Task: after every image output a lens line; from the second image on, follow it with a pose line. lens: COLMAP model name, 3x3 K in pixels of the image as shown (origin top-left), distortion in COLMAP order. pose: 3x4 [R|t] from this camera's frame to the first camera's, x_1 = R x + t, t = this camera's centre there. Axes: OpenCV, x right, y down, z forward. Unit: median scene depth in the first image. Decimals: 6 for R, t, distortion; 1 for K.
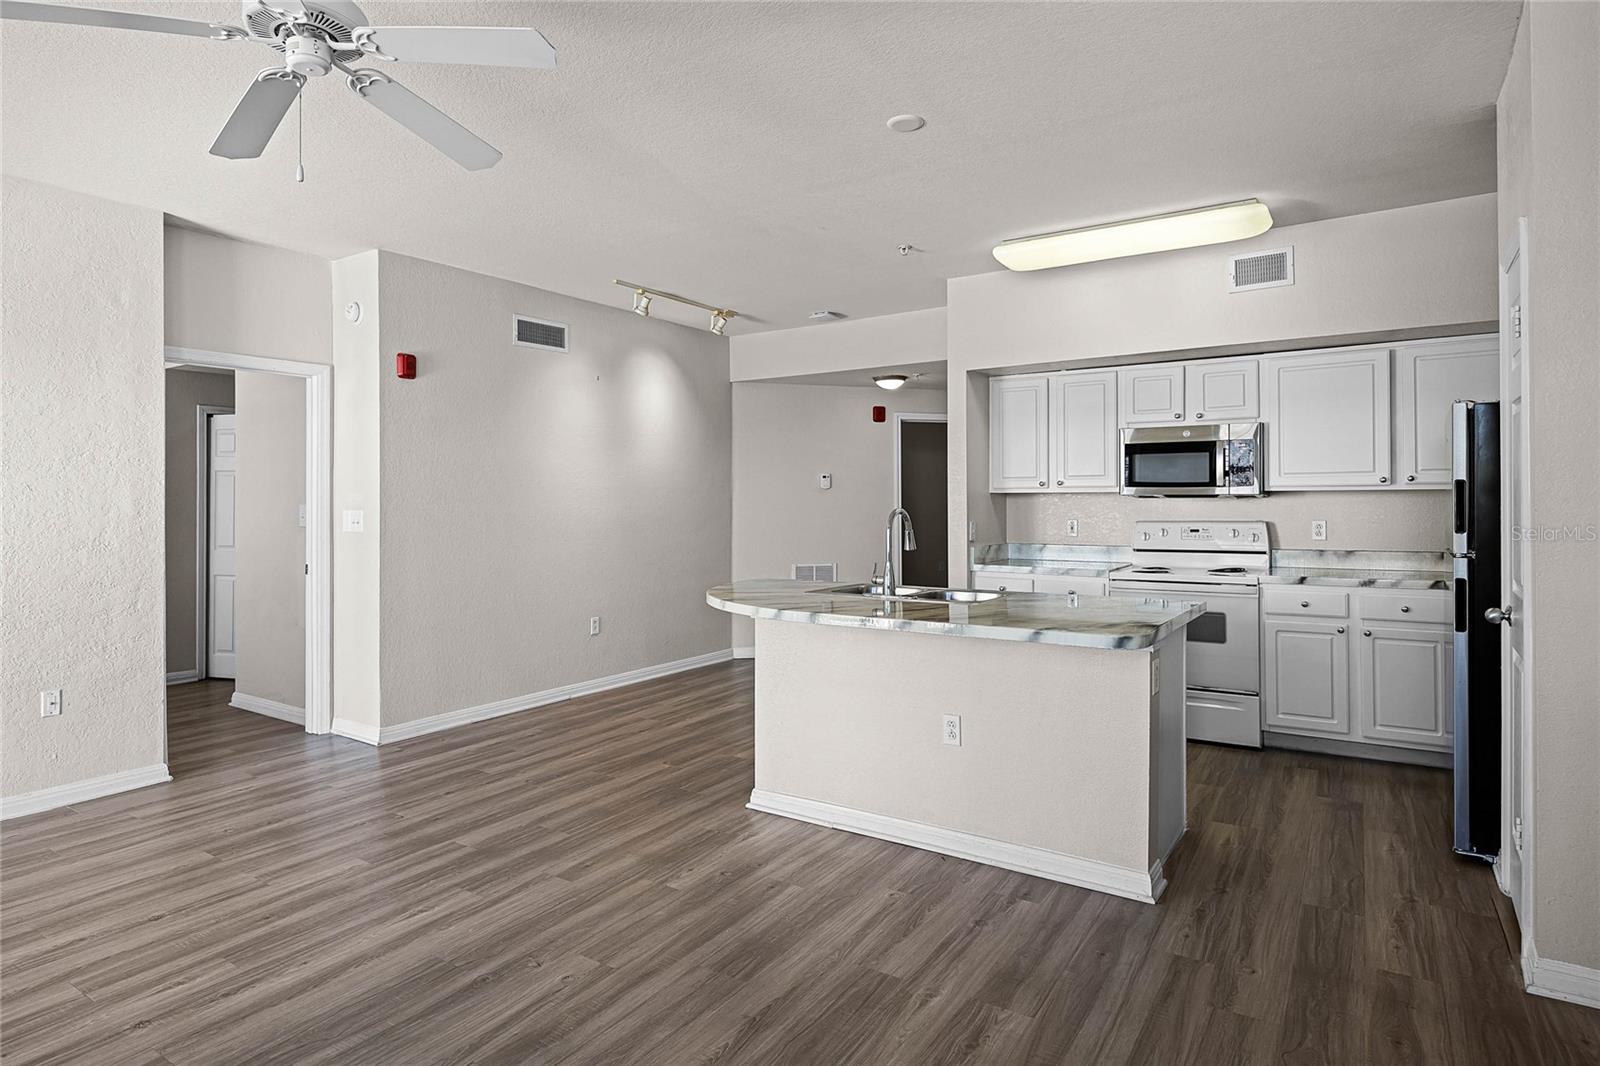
lens RADIAL K [[883.3, 0, 787.7], [0, 883.3, 498.8], [0, 0, 1]] dist [-0.007341, 0.000361]
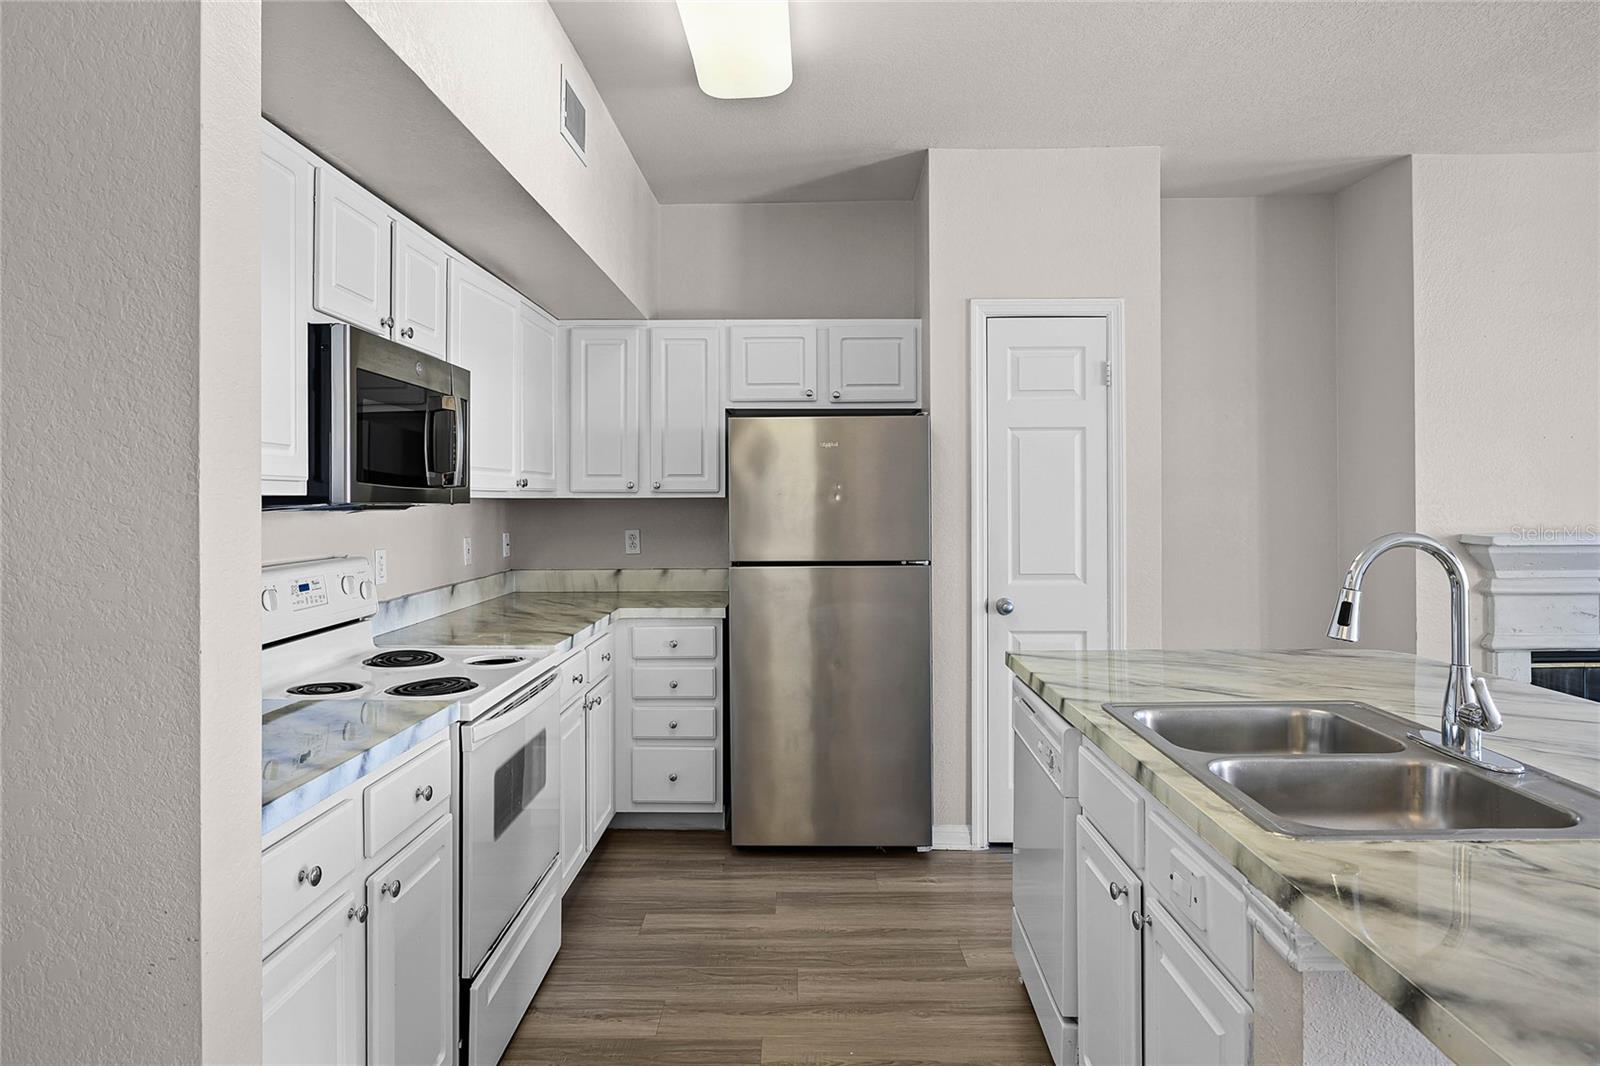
lens RADIAL K [[965.3, 0, 798.5], [0, 965.3, 501.3], [0, 0, 1]] dist [-0.020674, -0.000462]
pose [[-0.547959, 0.007116, 0.836475, -0.074338], [0.006092, 0.999971, -0.004516, -0.002696], [-0.836483, 0.002621, -0.547987, 1.253722]]
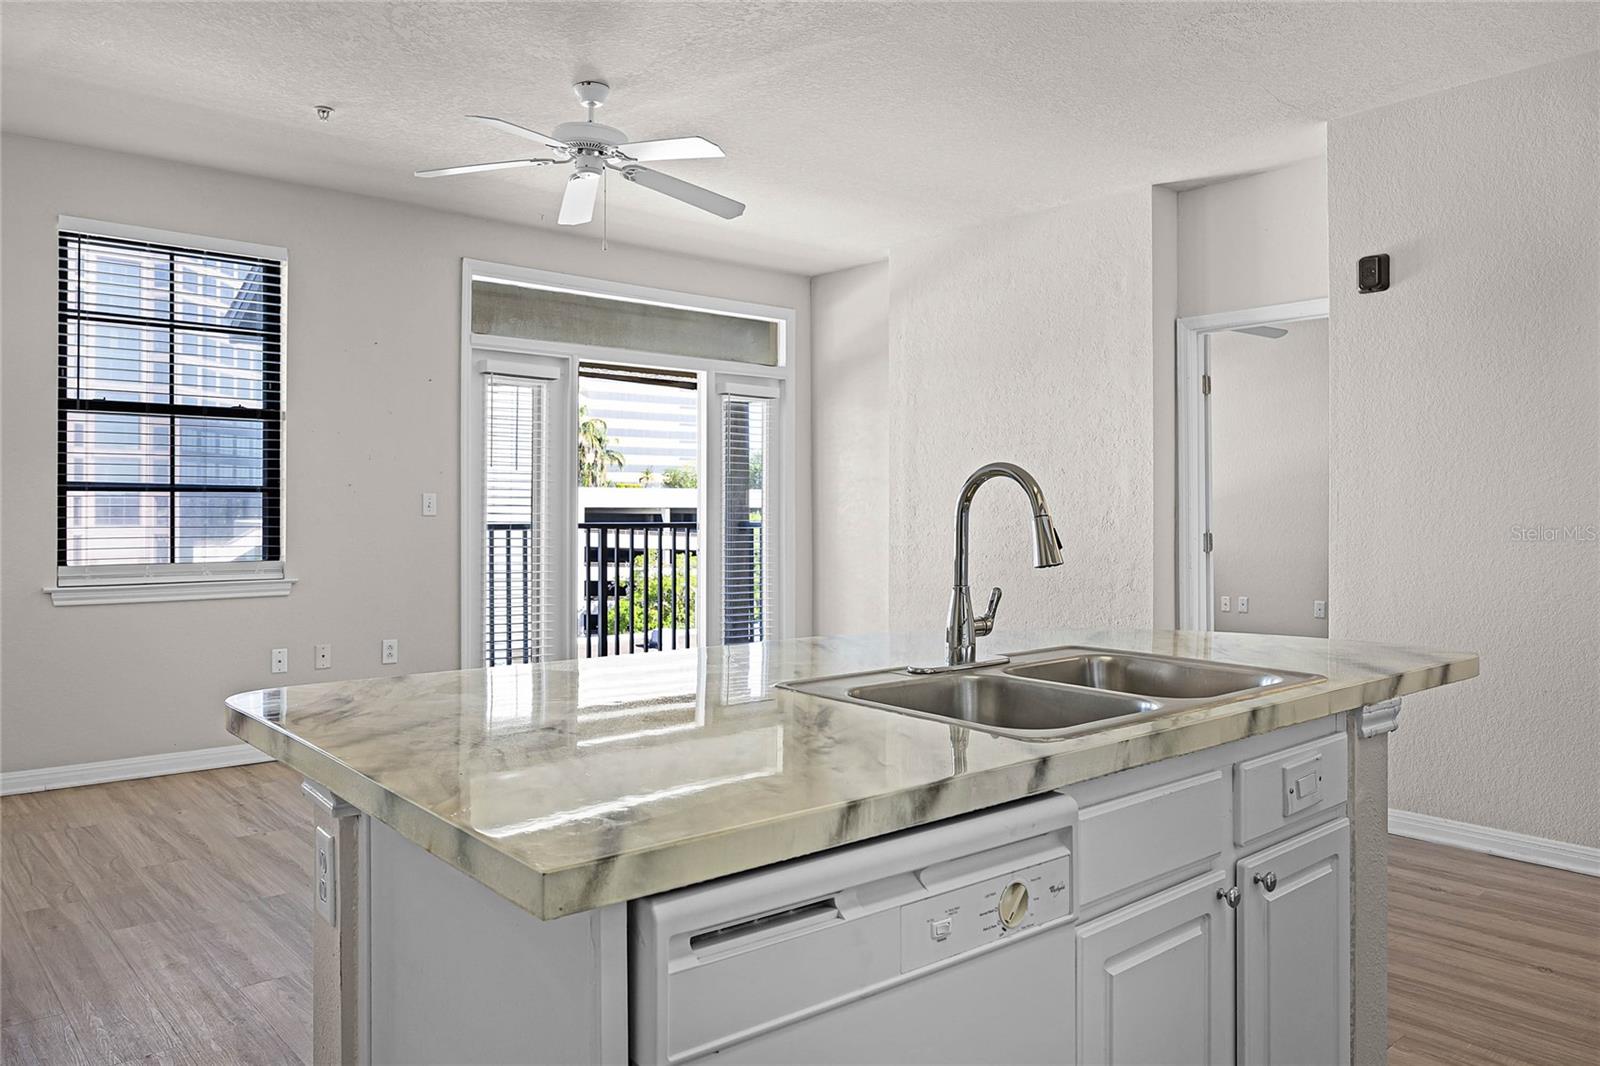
lens RADIAL K [[1124.2, 0, 795.7], [0, 1124.2, 508.0], [0, 0, 1]] dist [-0.000021, 0.005183]
pose [[-0.259702, 0.005008, -0.965676, 0.572729], [0.002525, 0.999987, 0.004506, 0.024842], [0.965685, -0.001268, -0.259711, 0.899165]]
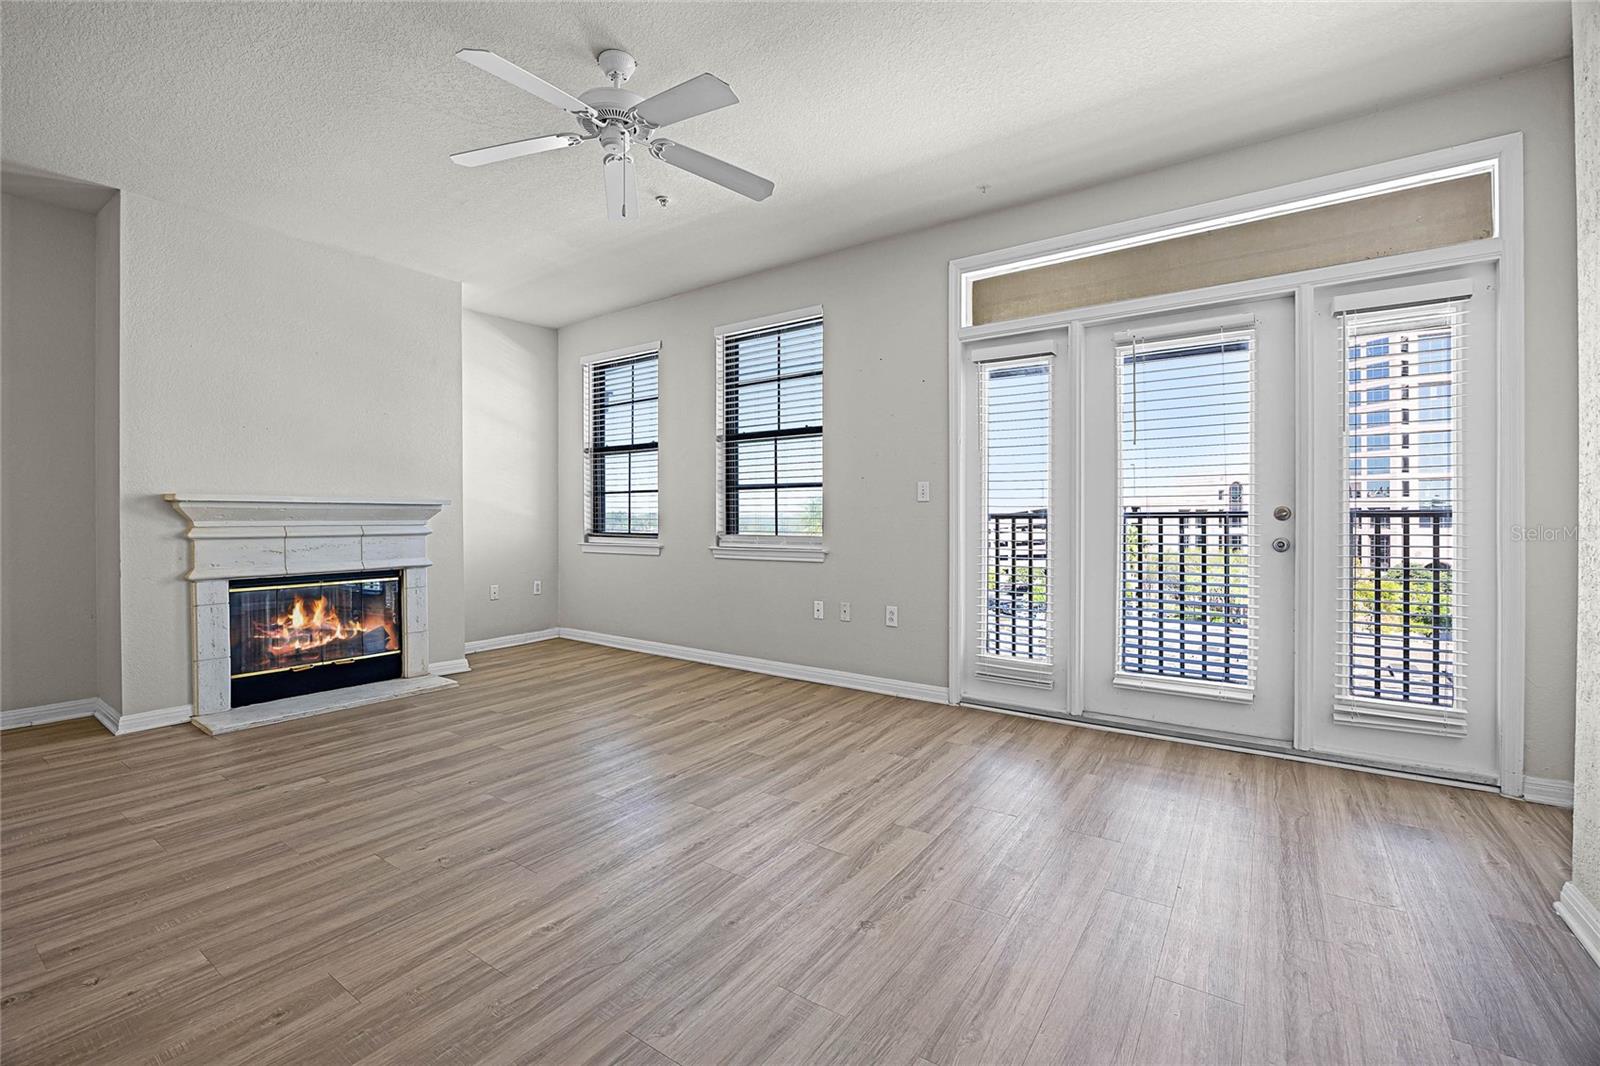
lens RADIAL K [[683.2, 0, 784.8], [0, 683.2, 524.4], [0, 0, 1]] dist [-0.018434, 0.000666]
pose [[-0.999607, 0.006439, 0.027286, -0.422683], [0.006499, 0.999977, 0.002114, 0.065542], [-0.027272, 0.002290, -0.999625, 1.047122]]
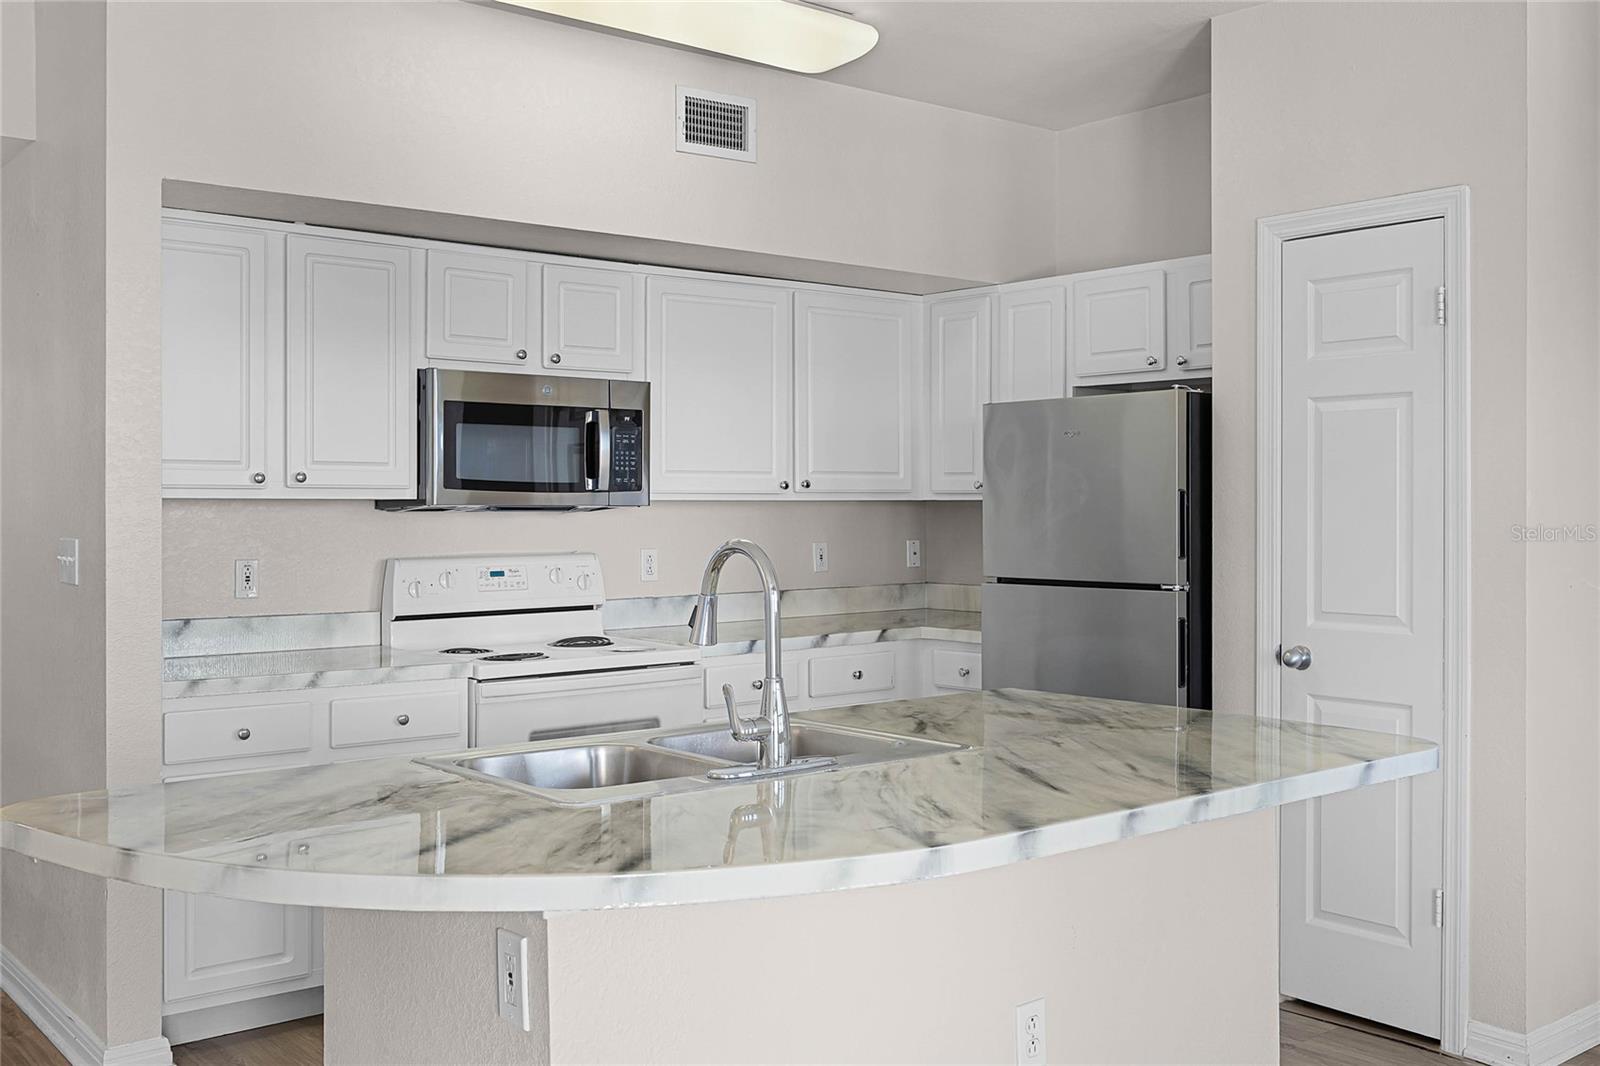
lens RADIAL K [[1538.0, 0, 803.1], [0, 1538.0, 511.3], [0, 0, 1]] dist [-0.004782, -0.000627]
pose [[0.282296, 0.002012, 0.959325, -0.440949], [-0.001232, 0.999998, -0.001734, 0.000164], [-0.959327, -0.000693, 0.282298, 0.670409]]
